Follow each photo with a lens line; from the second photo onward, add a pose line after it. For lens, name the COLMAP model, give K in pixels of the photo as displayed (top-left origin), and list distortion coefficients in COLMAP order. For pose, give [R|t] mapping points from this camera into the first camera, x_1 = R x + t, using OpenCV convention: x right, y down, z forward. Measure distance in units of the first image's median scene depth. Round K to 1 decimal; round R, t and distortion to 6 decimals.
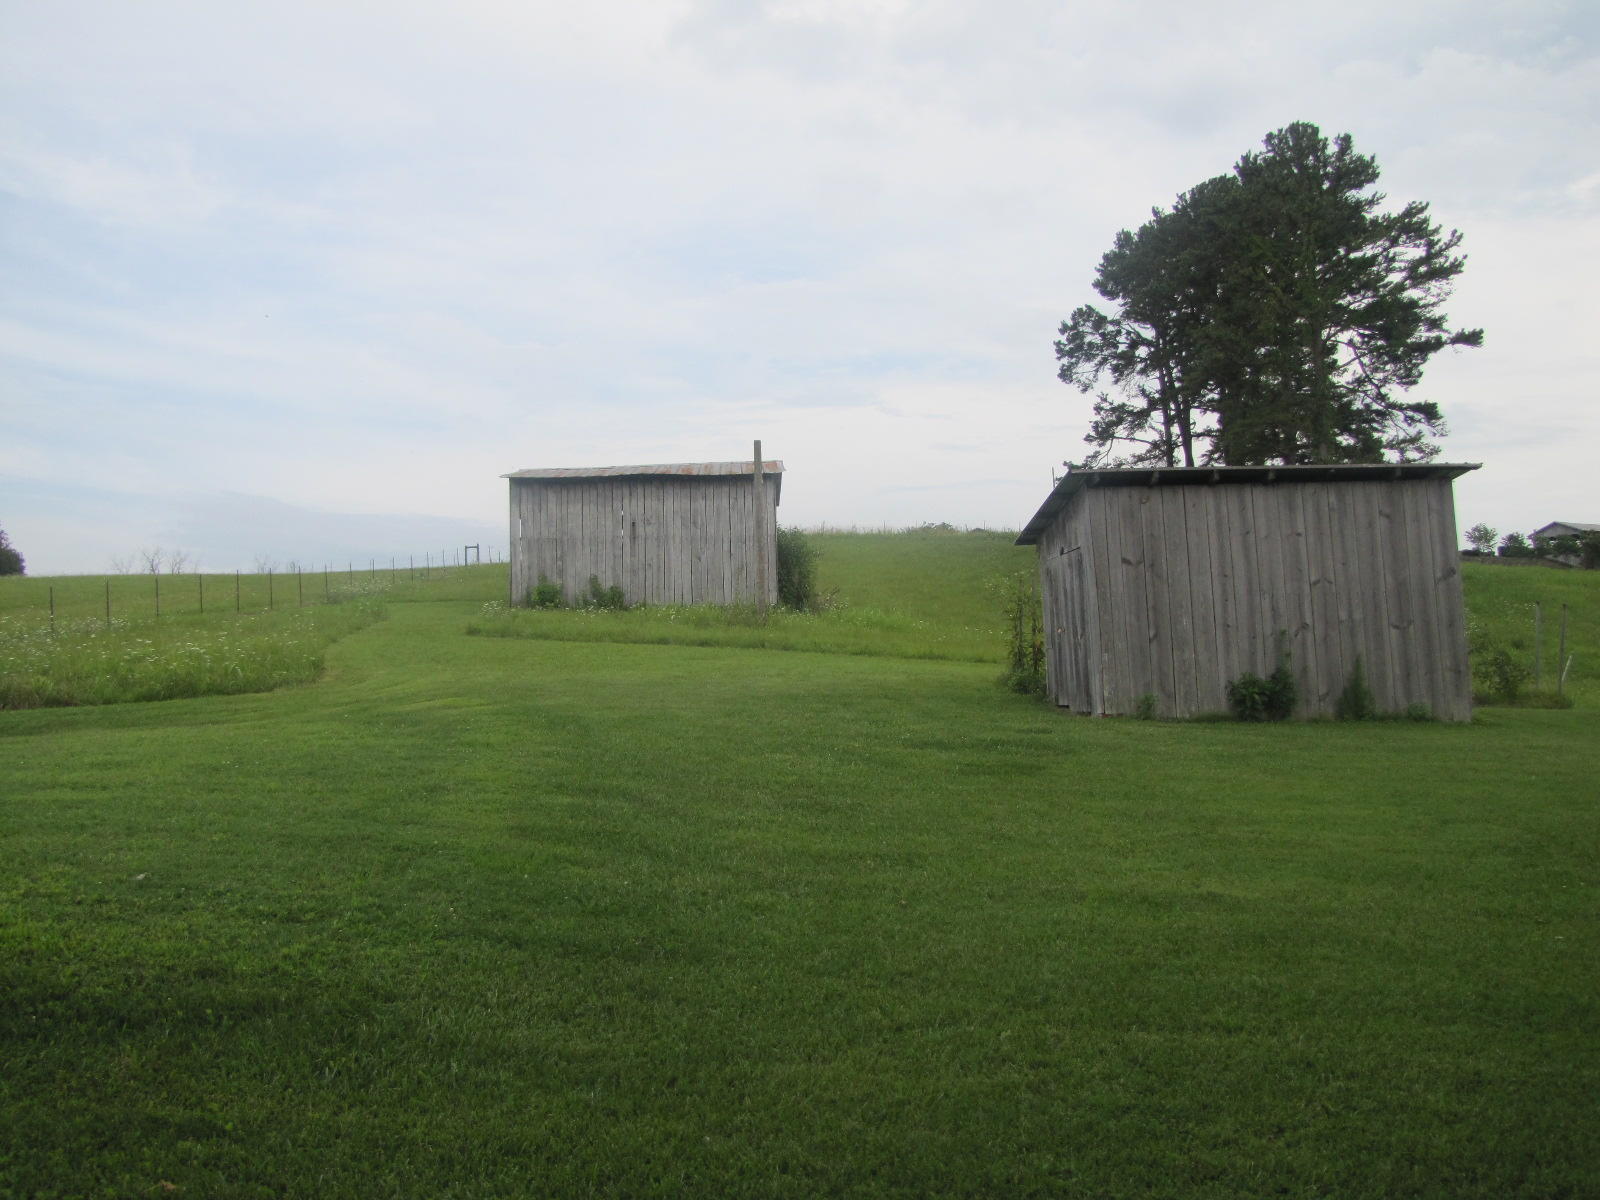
lens RADIAL K [[1345.7, 0, 799.1], [0, 1345.7, 596.8], [0, 0, 1]] dist [-0.185902, 0.163601]
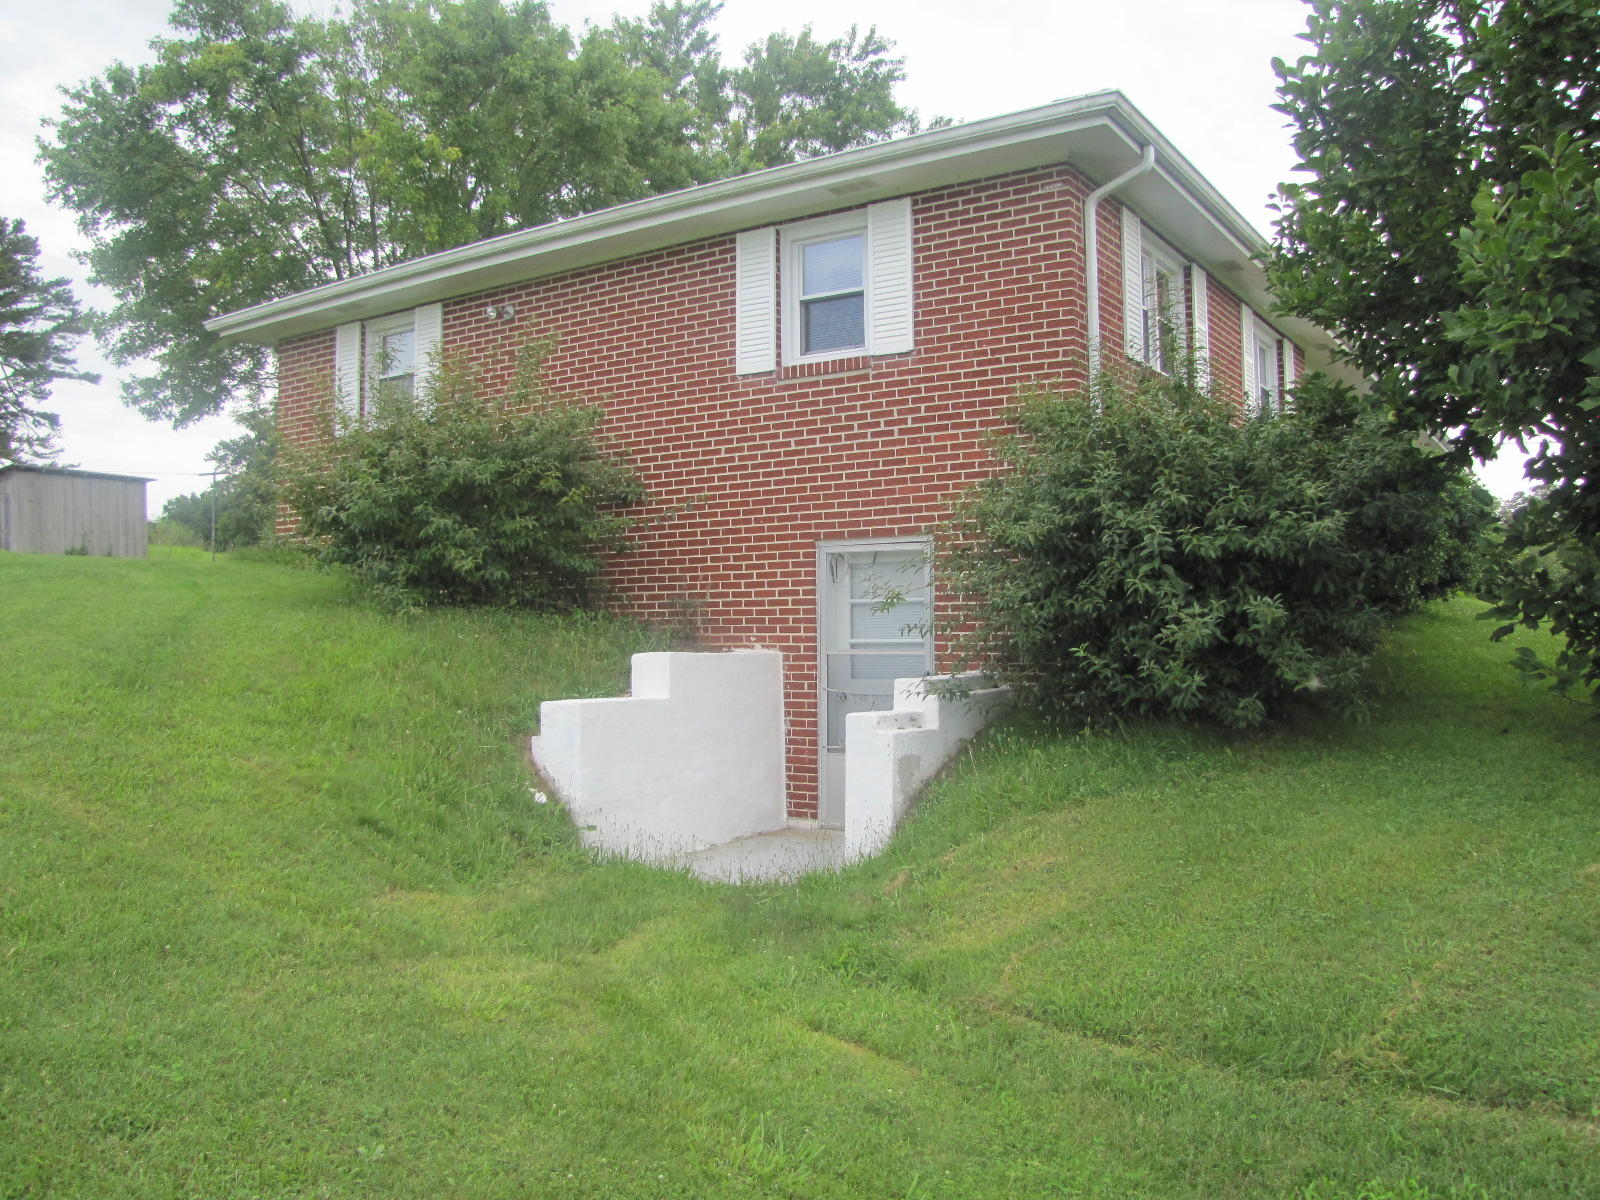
lens RADIAL K [[1345.7, 0, 800.1], [0, 1345.7, 595.6], [0, 0, 1]] dist [-0.185902, 0.163601]
pose [[0.503110, 0.046981, 0.862944, -0.331466], [-0.055533, 0.998215, -0.021968, 0.037350], [-0.862436, -0.036869, 0.504821, -0.455498]]
